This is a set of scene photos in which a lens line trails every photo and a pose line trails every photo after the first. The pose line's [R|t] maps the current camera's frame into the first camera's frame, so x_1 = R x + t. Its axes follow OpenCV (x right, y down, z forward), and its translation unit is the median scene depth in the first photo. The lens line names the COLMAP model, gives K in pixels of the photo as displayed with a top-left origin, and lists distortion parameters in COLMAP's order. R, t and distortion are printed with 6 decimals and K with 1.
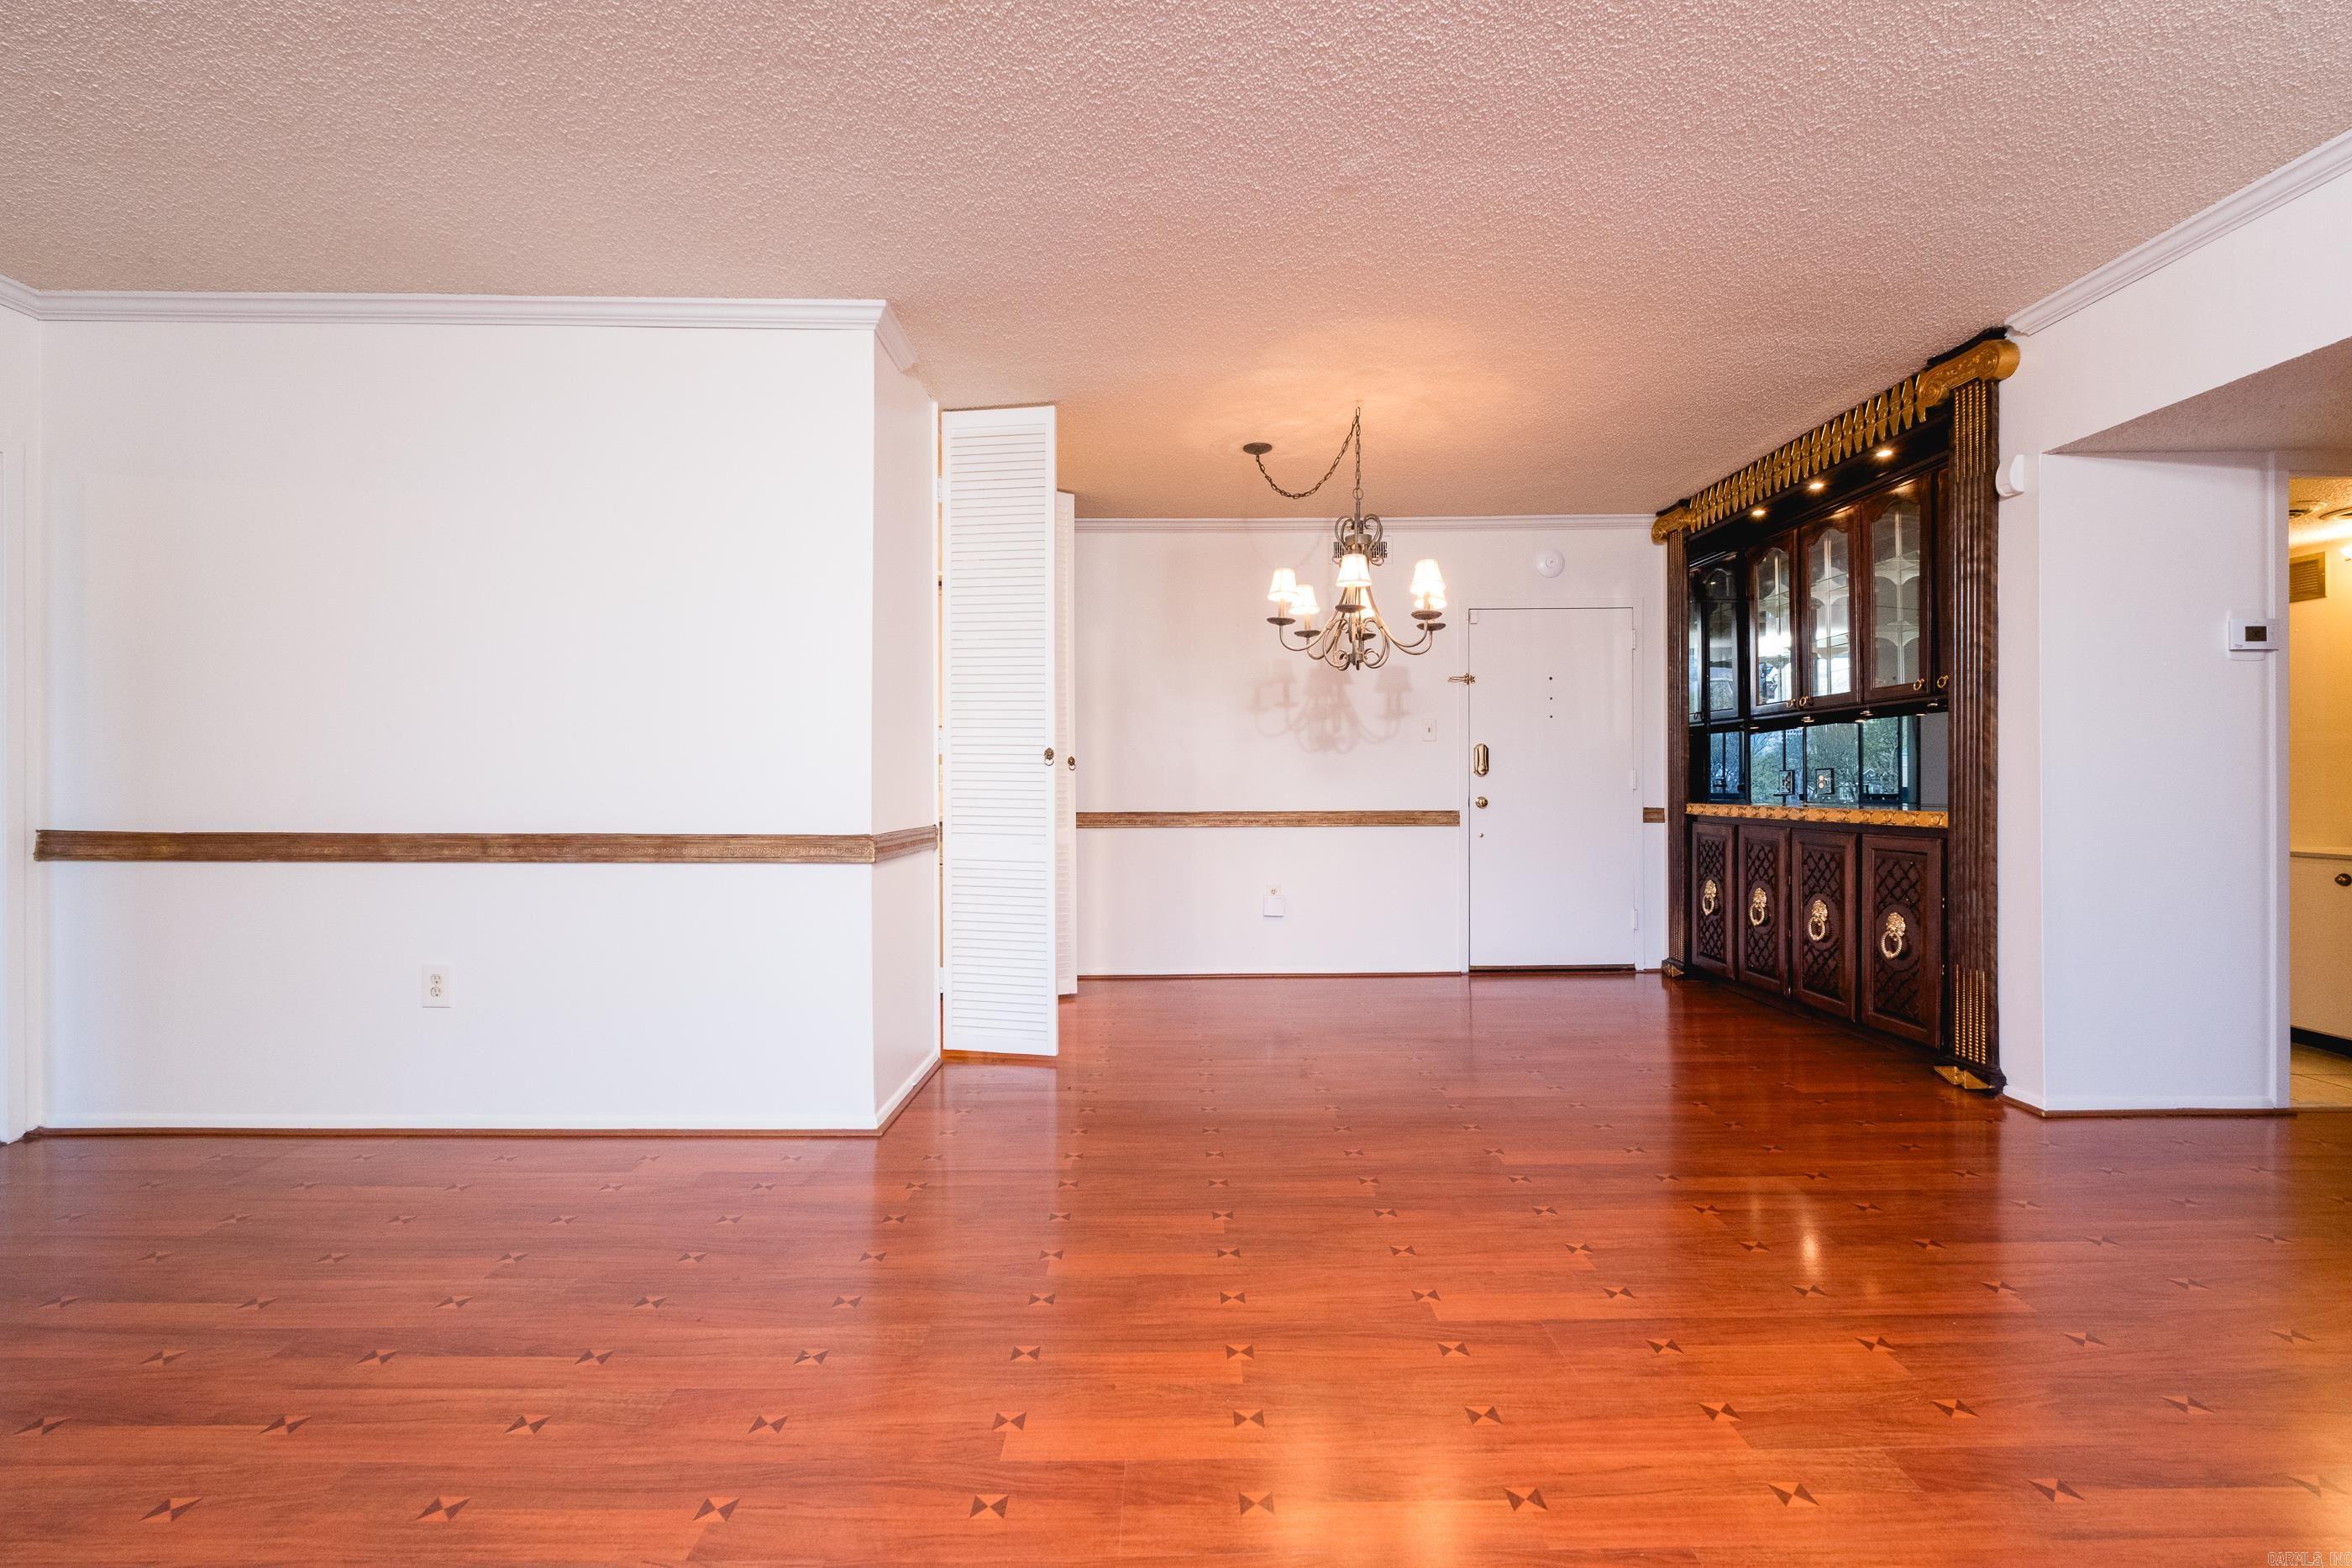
lens RADIAL K [[1029.9, 0, 1173.0], [0, 1029.9, 774.4], [0, 0, 1]] dist [-0.001456, -0.001085]
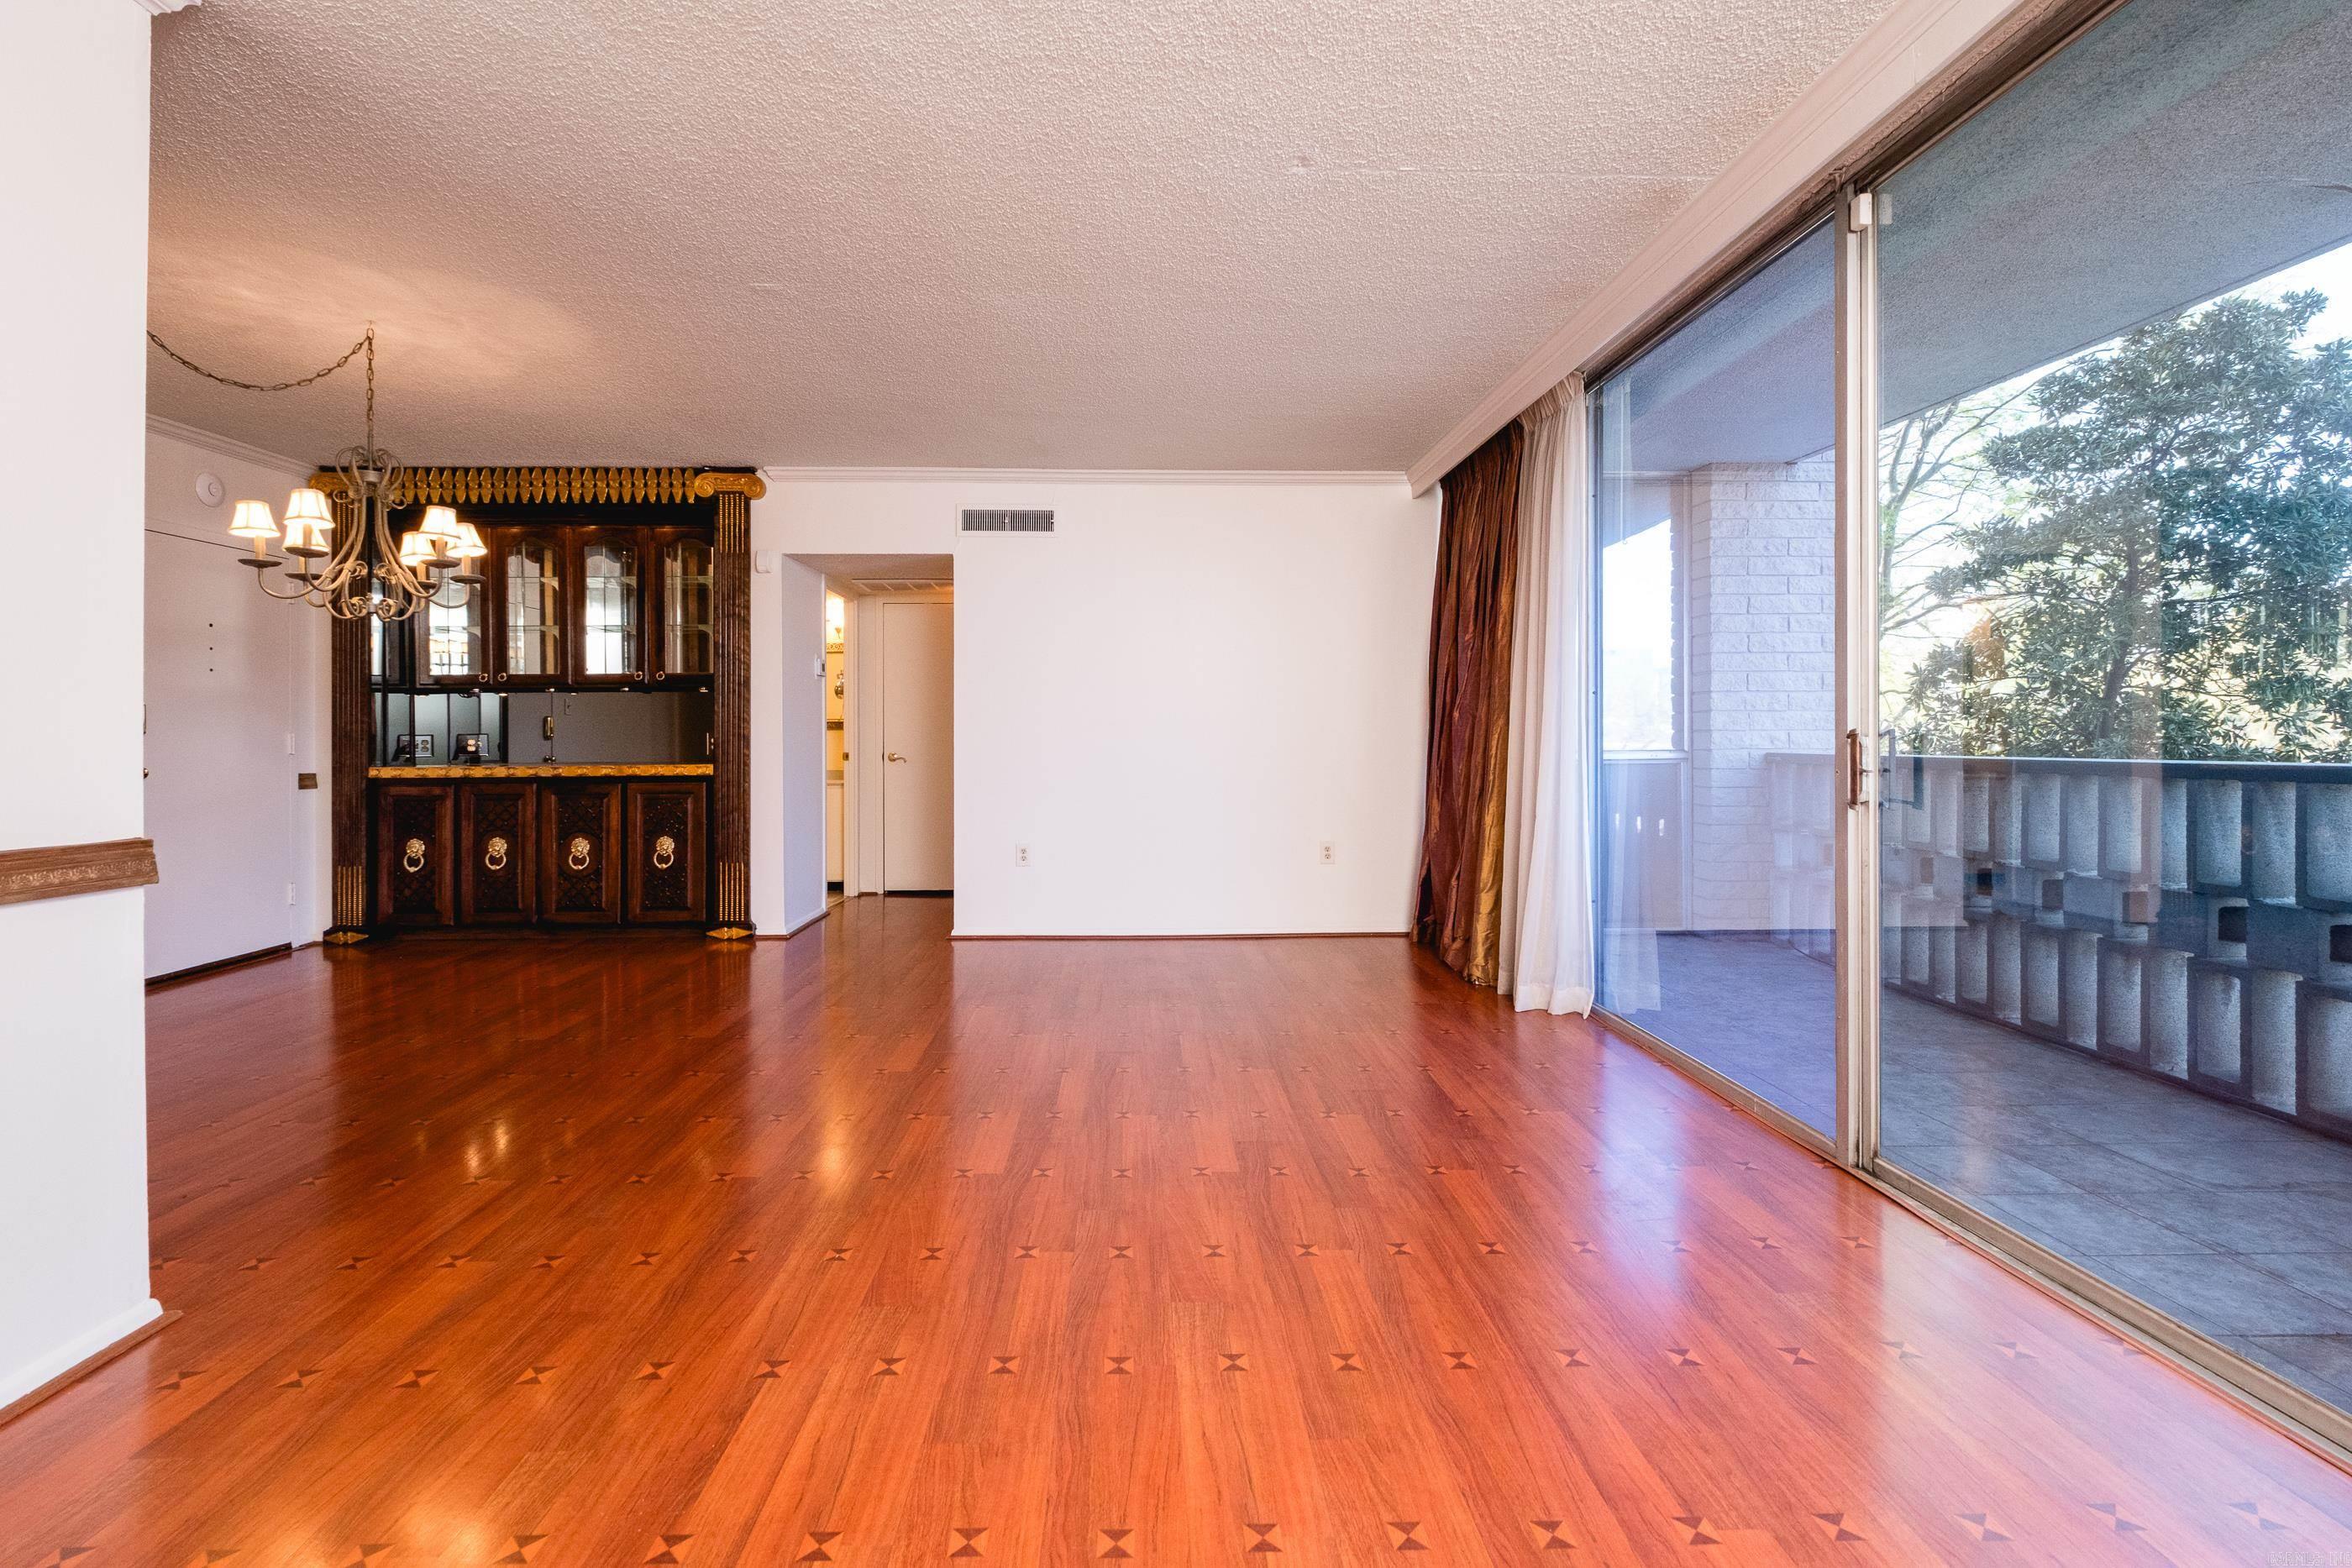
lens RADIAL K [[1031.8, 0, 1185.4], [0, 1031.8, 735.5], [0, 0, 1]] dist [-0.001252, -0.003704]
pose [[-0.043592, 0.005770, 0.999033, -0.581965], [-0.002960, 0.999978, -0.005905, 0.000089], [-0.999045, -0.003215, -0.043574, 0.259067]]
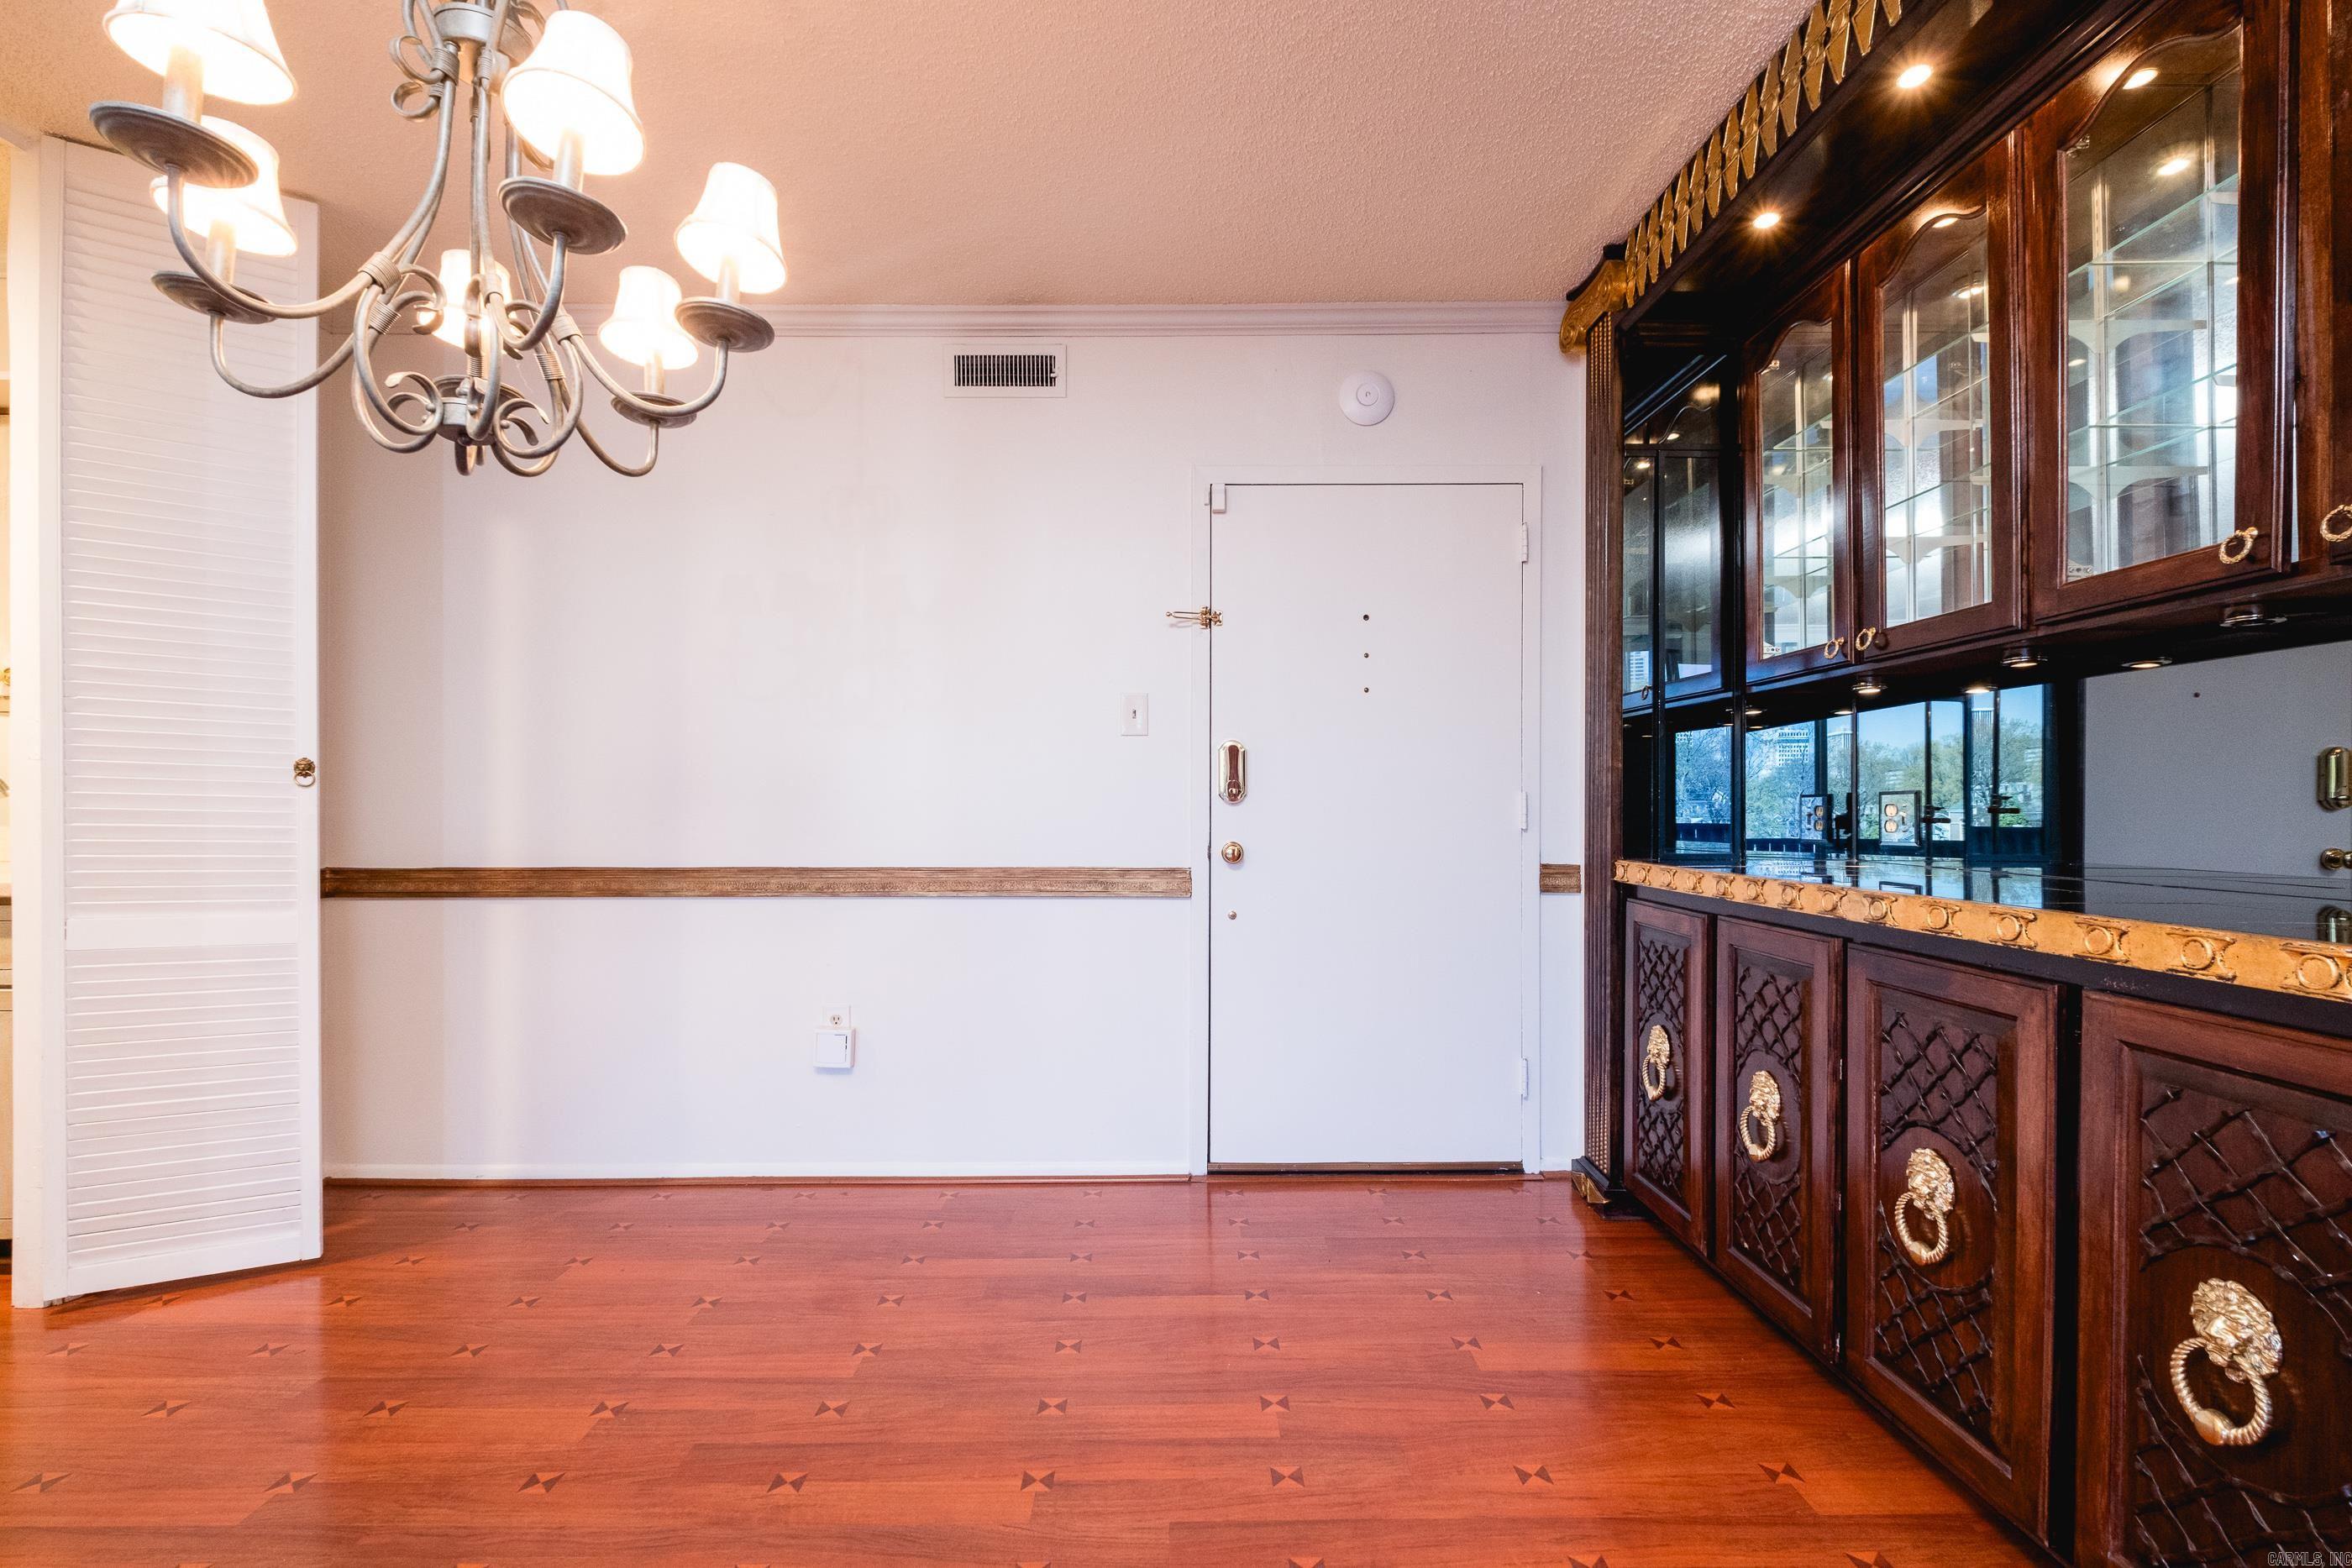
lens RADIAL K [[1009.5, 0, 1179.5], [0, 1009.5, 796.8], [0, 0, 1]] dist [-0.000703, -0.000386]
pose [[0.999986, 0.005134, -0.000860, 0.305548], [-0.005133, 0.999986, 0.001055, -0.002293], [0.000865, -0.001050, 0.999999, 0.542982]]
